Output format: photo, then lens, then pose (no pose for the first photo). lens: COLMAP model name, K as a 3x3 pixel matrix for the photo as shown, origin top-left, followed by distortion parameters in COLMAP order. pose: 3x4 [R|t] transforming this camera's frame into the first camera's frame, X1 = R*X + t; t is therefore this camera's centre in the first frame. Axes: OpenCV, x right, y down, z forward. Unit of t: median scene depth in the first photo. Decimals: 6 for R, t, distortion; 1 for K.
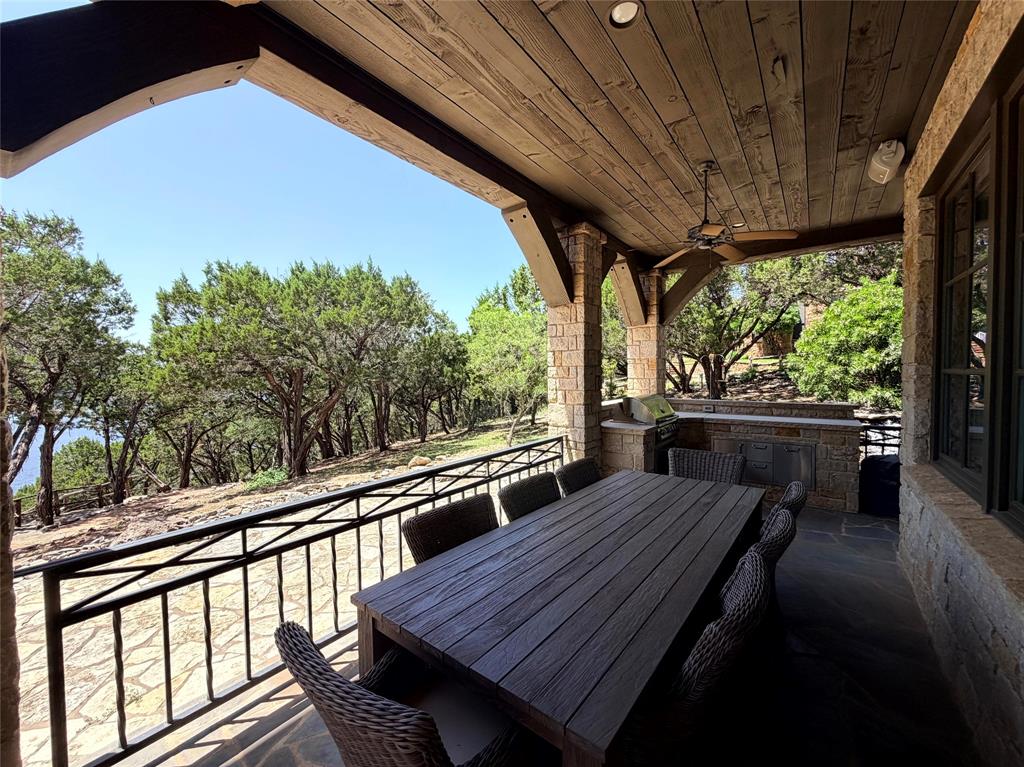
lens RADIAL K [[403.6, 0, 512.0], [0, 403.6, 383.5], [0, 0, 1]] dist [-0.000005, -0.000004]
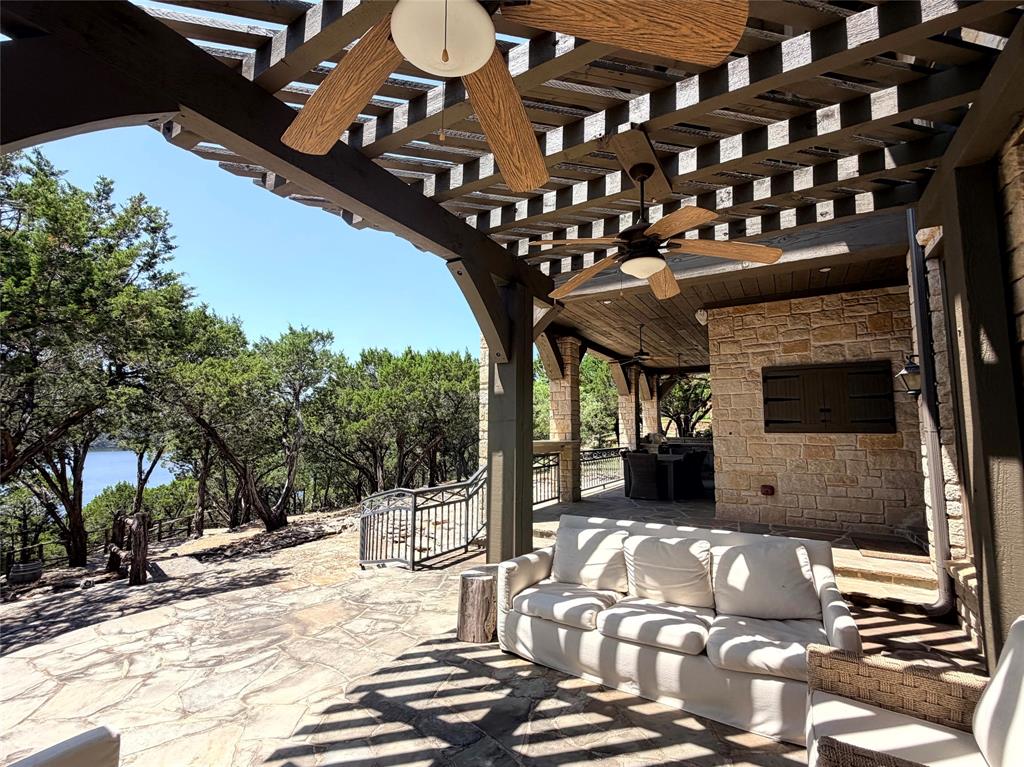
lens RADIAL K [[452.8, 0, 512.0], [0, 452.8, 383.5], [0, 0, 1]] dist [-0.000207, -0.000007]
pose [[0.994711, 0.024857, 0.099663, -0.279679], [-0.011626, 0.991287, -0.131205, 0.036939], [-0.102056, 0.129352, 0.986333, -0.559183]]
